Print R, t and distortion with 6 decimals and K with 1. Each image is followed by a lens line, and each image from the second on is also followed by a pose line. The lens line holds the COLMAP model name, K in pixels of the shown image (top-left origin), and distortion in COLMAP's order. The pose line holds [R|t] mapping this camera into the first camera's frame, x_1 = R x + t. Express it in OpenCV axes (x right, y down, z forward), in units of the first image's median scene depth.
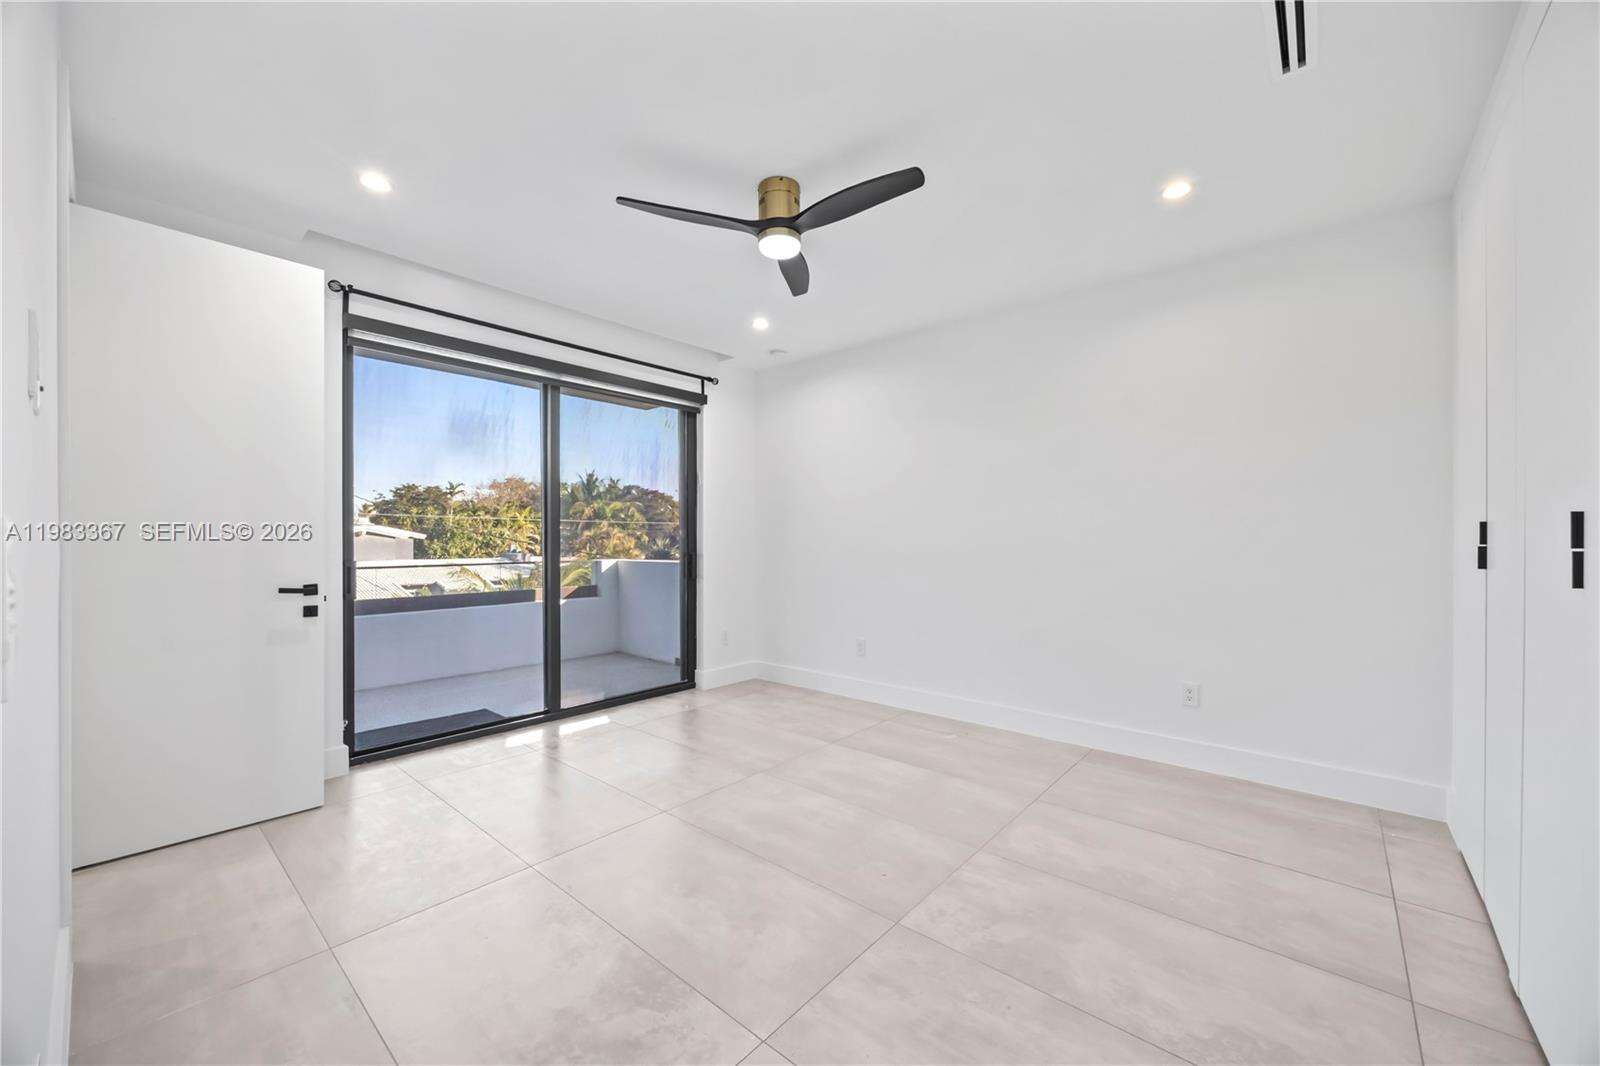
lens RADIAL K [[609.9, 0, 828.0], [0, 609.9, 525.8], [0, 0, 1]] dist [-0.000430, 0.000004]
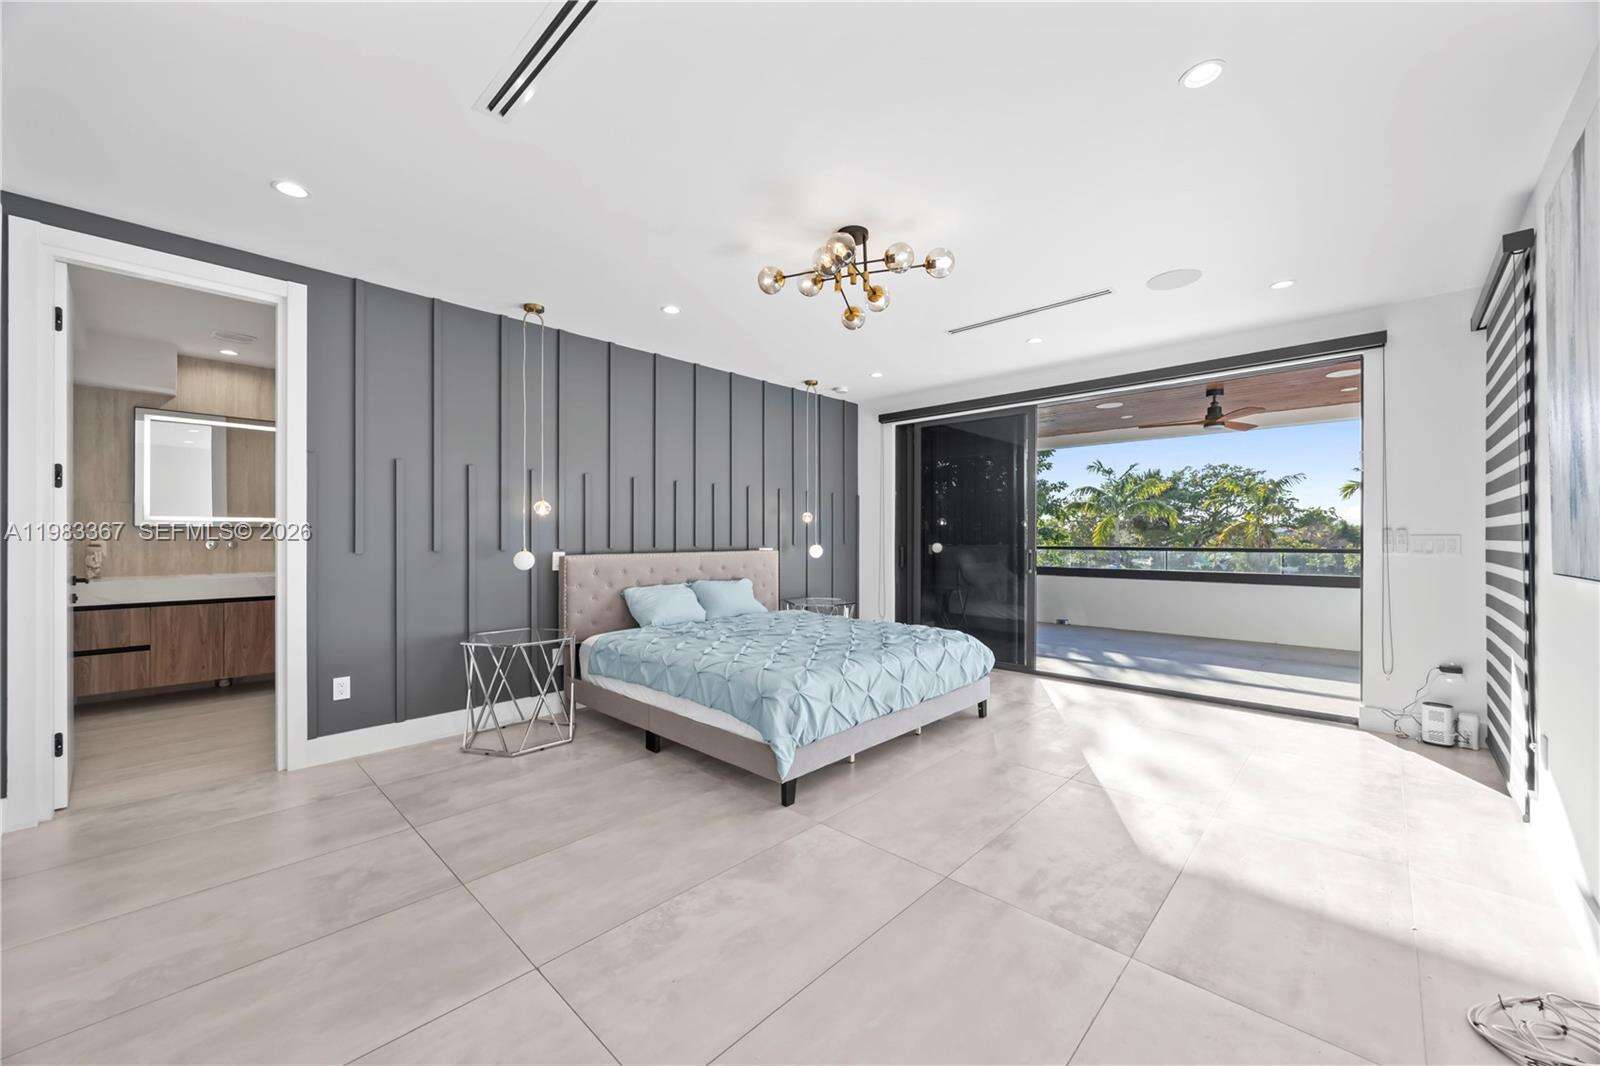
lens RADIAL K [[613.4, 0, 798.9], [0, 613.4, 538.3], [0, 0, 1]] dist [-0.001009, -0.000138]
pose [[-0.071525, -0.000399, -0.997439, 1.518891], [0.019429, 0.999810, -0.001793, 0.018604], [0.997250, -0.019507, -0.071504, 1.087459]]
